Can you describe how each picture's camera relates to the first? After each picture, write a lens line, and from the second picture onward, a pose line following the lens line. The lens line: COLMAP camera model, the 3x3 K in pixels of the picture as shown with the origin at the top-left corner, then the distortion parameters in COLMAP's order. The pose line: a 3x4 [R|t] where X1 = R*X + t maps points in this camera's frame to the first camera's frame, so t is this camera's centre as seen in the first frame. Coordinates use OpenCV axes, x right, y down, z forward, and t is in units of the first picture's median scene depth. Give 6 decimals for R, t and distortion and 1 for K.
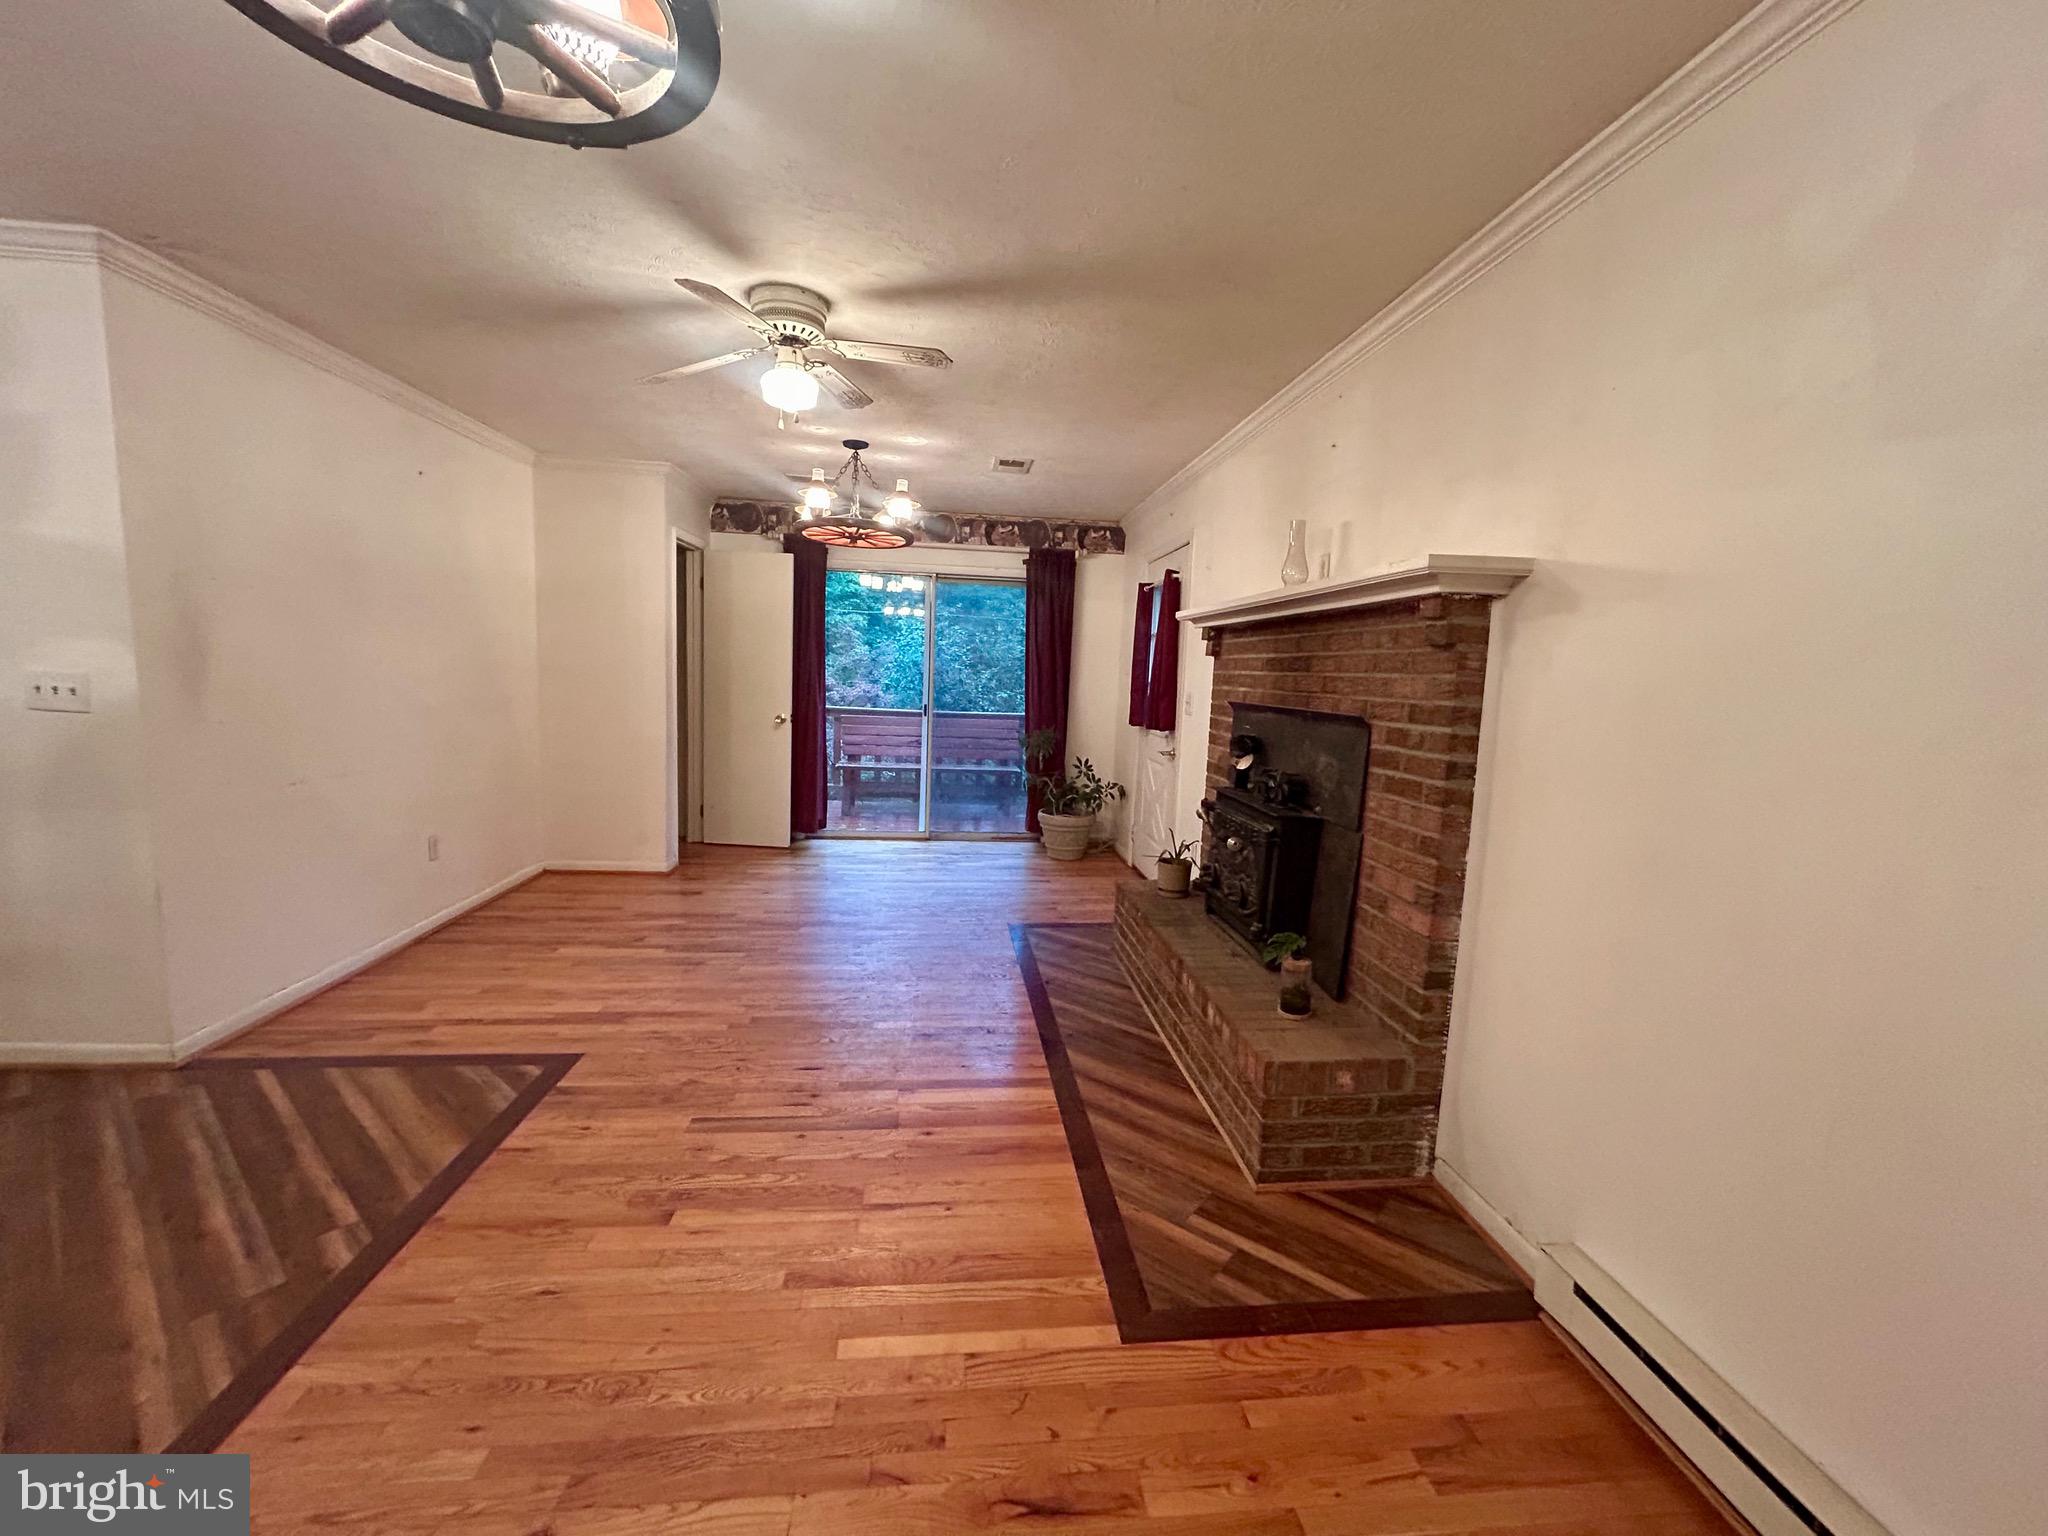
lens RADIAL K [[823.5, 0, 1025.2], [0, 823.5, 766.1], [0, 0, 1]] dist [0.001432, -0.000128]
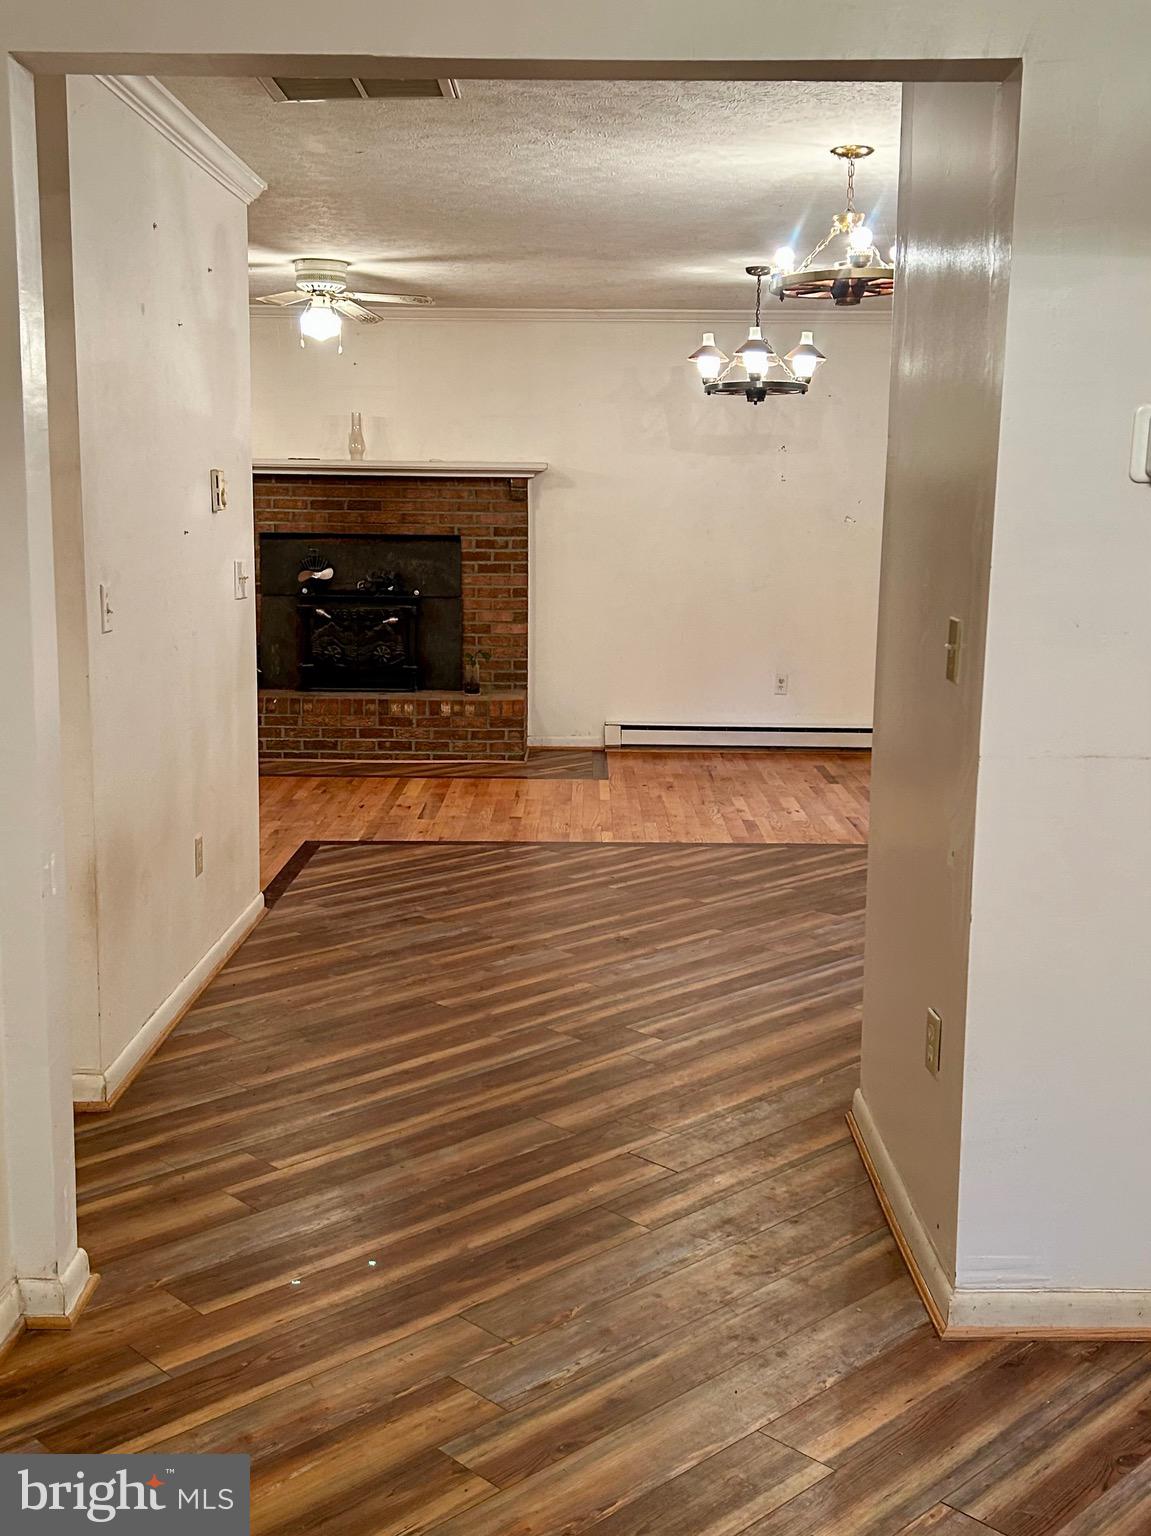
lens RADIAL K [[1629.5, 0, 575.5], [0, 1629.5, 768.0], [0, 0, 1]] dist [0.126878, -0.003200]
pose [[0.108765, -0.199074, 0.973930, -3.392777], [0.109496, 0.976180, 0.187306, -0.216286], [-0.988019, 0.086269, 0.127972, 0.303628]]
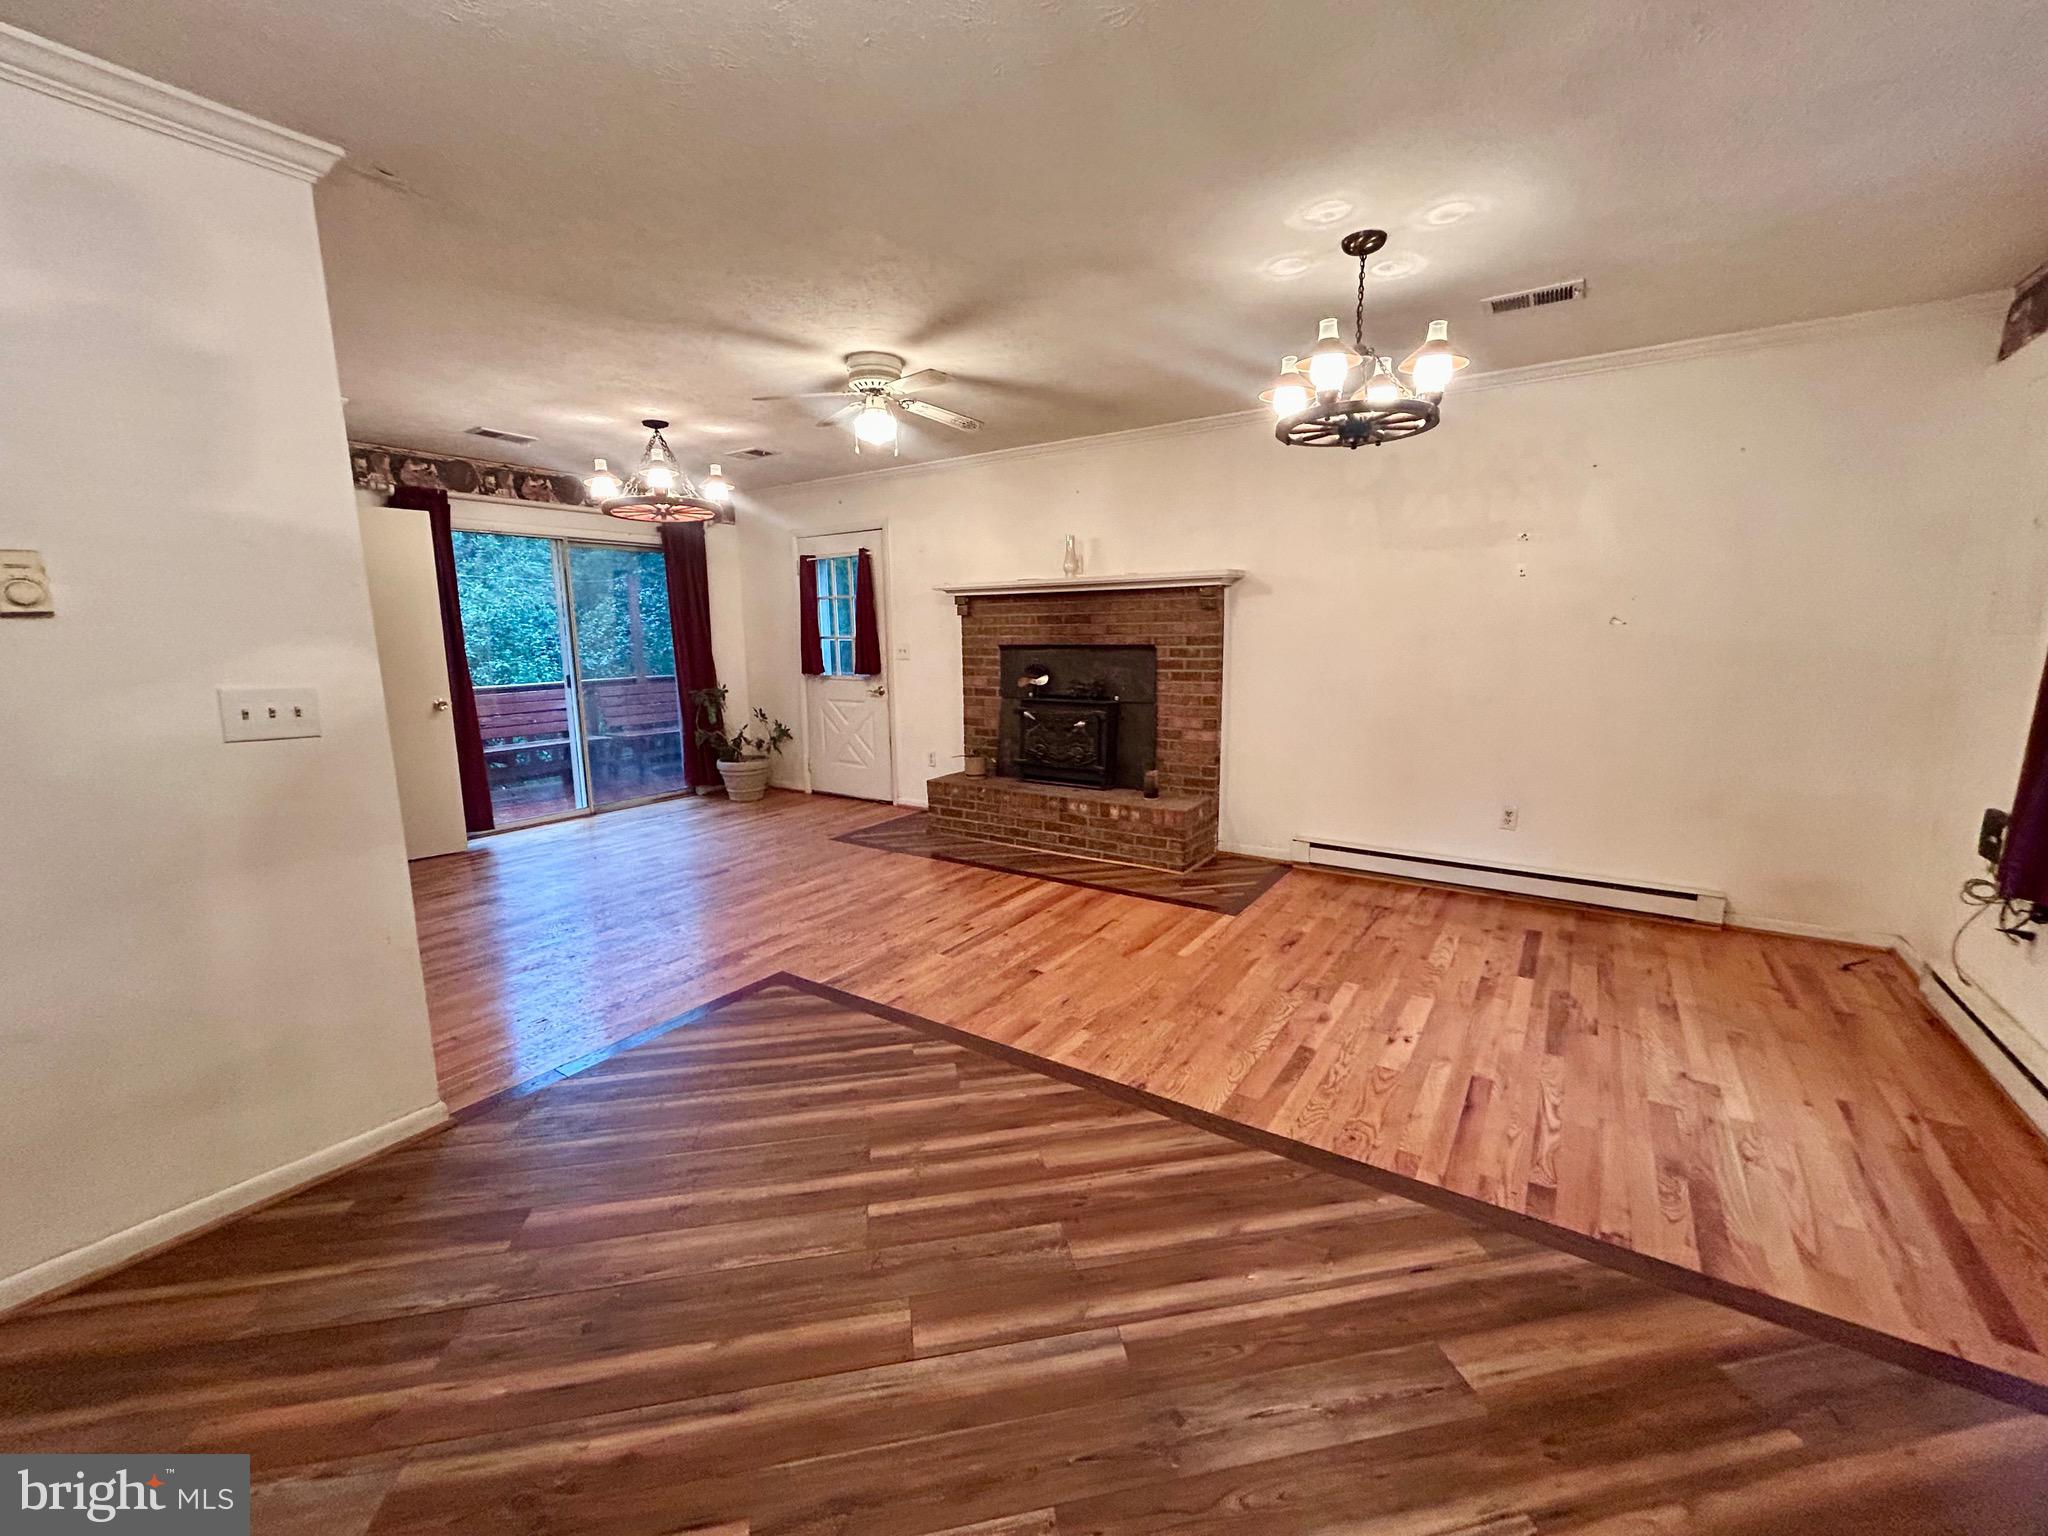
lens RADIAL K [[823.5, 0, 1025.2], [0, 823.5, 766.1], [0, 0, 1]] dist [0.001432, -0.000128]
pose [[0.644025, -0.171848, 0.745453, -1.331505], [0.125510, 0.984974, 0.118632, -0.046661], [-0.754638, 0.017160, 0.655917, -0.058576]]
